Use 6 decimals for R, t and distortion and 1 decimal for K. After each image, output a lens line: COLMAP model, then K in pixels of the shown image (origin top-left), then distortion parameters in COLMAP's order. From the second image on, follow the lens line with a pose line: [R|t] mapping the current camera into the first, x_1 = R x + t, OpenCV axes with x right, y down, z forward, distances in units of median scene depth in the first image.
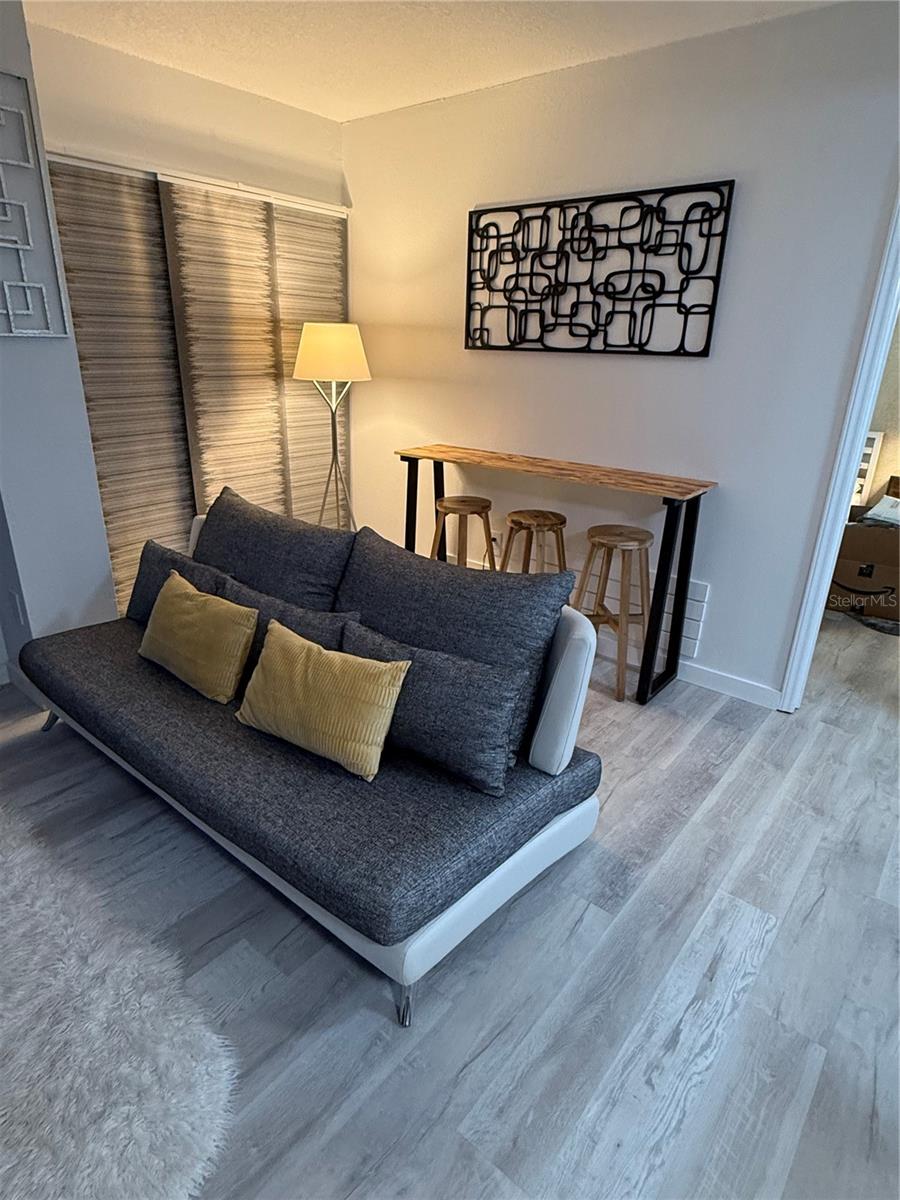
lens RADIAL K [[672.0, 0, 454.7], [0, 672.0, 602.8], [0, 0, 1]] dist [0.002821, 0.000938]
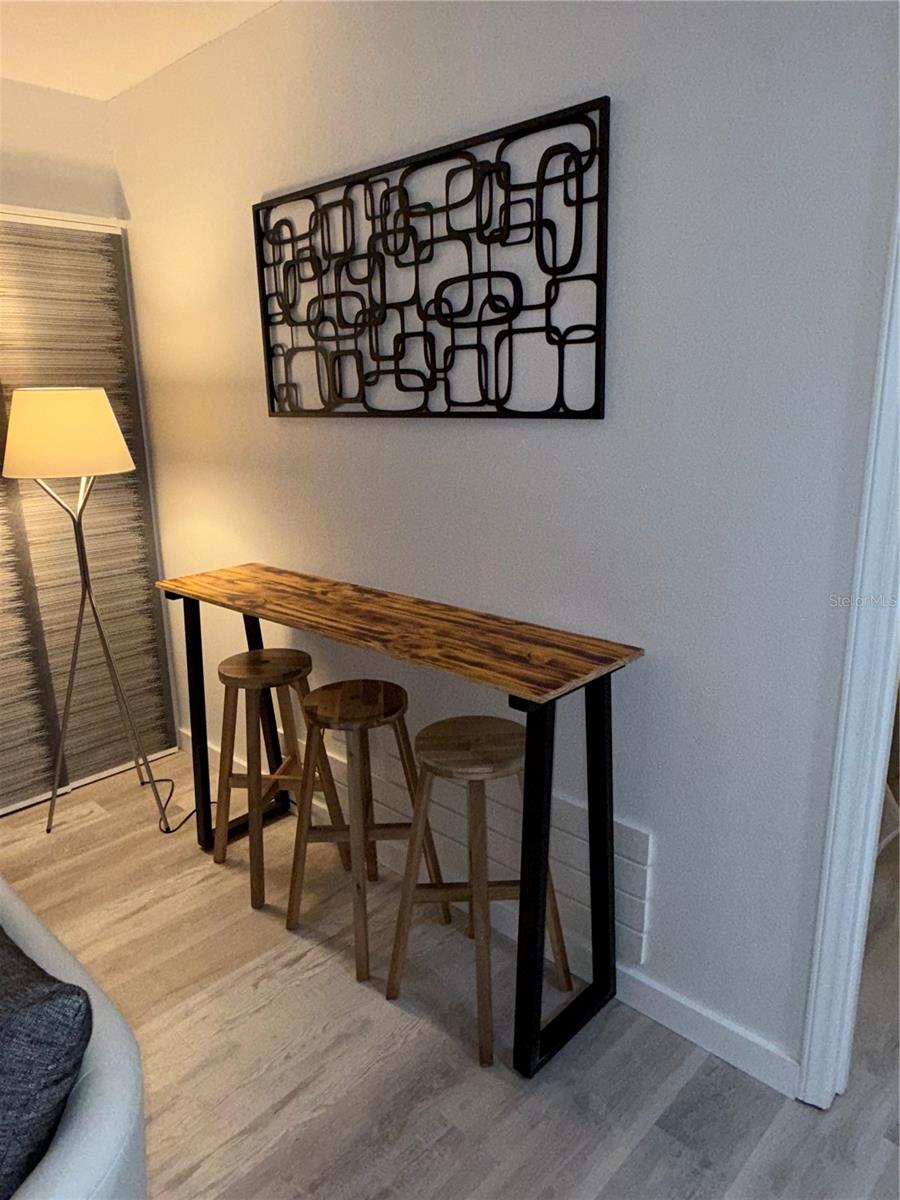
lens RADIAL K [[809.0, 0, 454.7], [0, 809.0, 602.0], [0, 0, 1]] dist [-0.002443, 0.002023]
pose [[0.995972, -0.026089, -0.085781, 0.287696], [0.016012, 0.993106, -0.116125, -0.137654], [0.088219, 0.114284, 0.989523, 0.344649]]
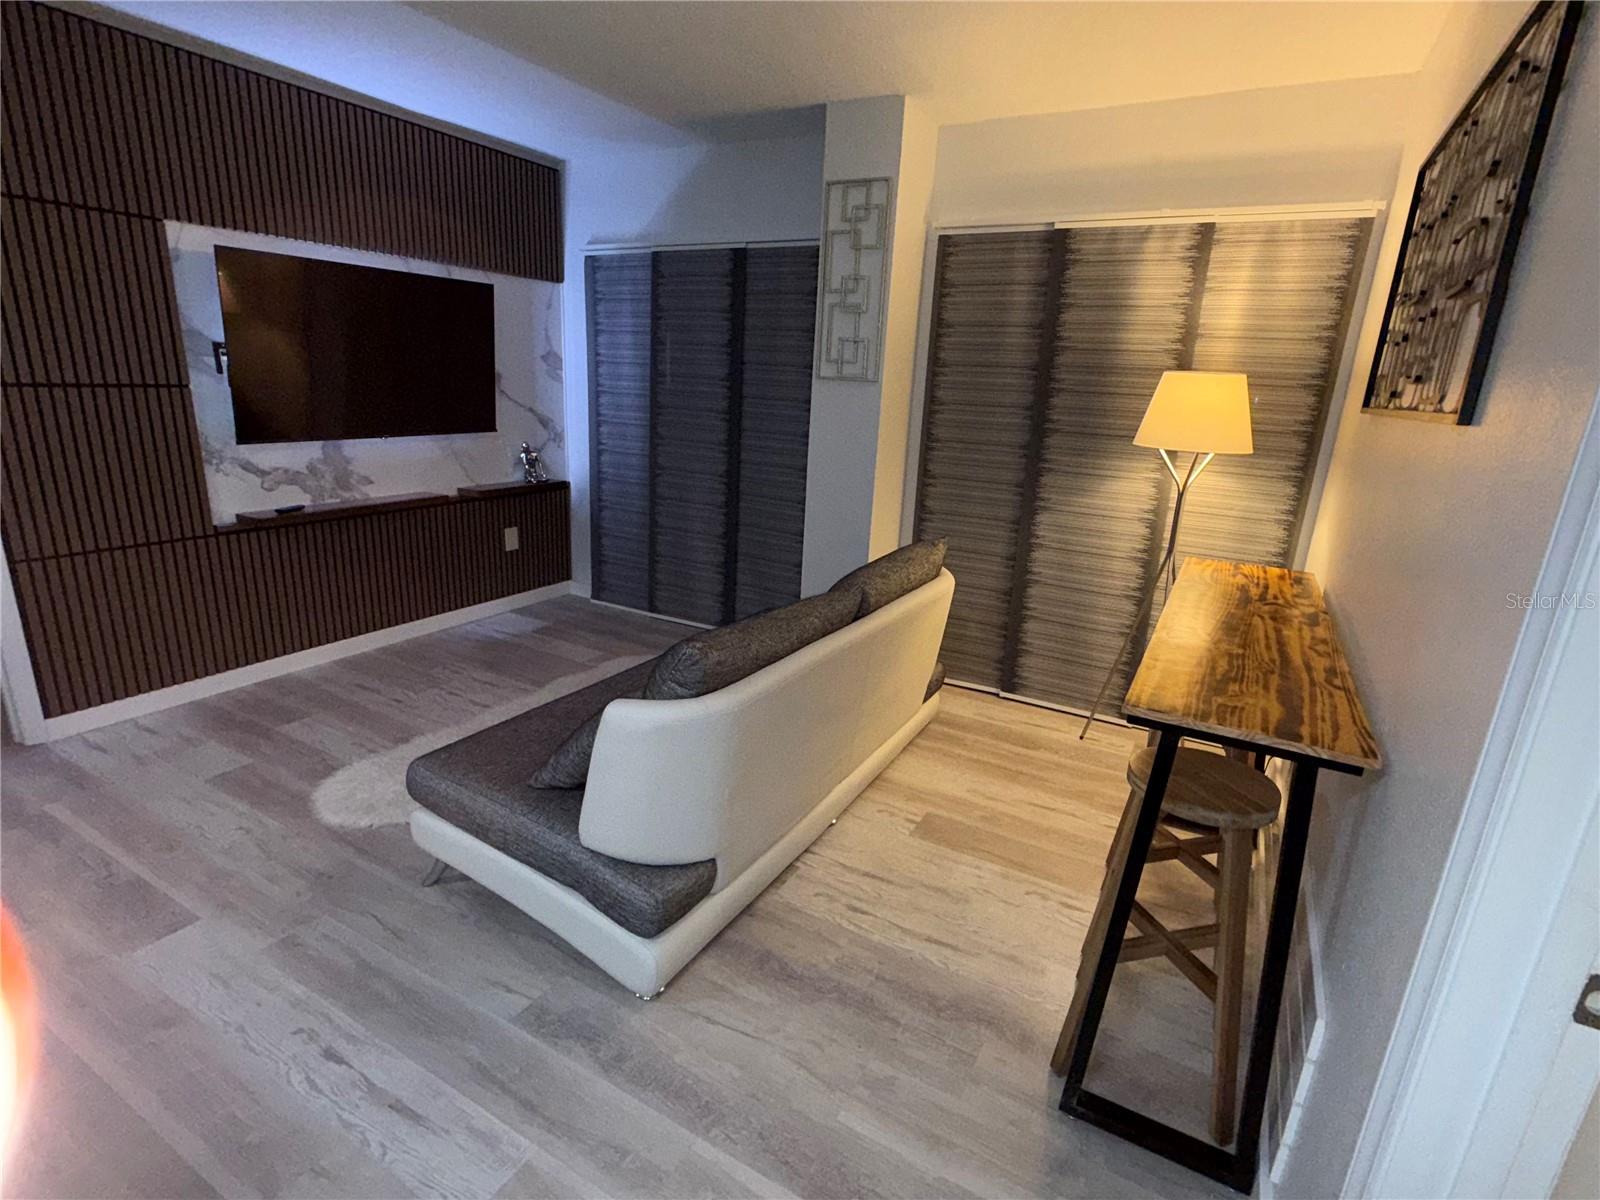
lens RADIAL K [[792.8, 0, 796.7], [0, 792.8, 603.7], [0, 0, 1]] dist [0.000767, 0.001418]
pose [[0.172734, 0.258246, -0.950511, 0.691179], [-0.400912, 0.899895, 0.171637, -0.193369], [0.899685, 0.351423, 0.258977, 0.558528]]
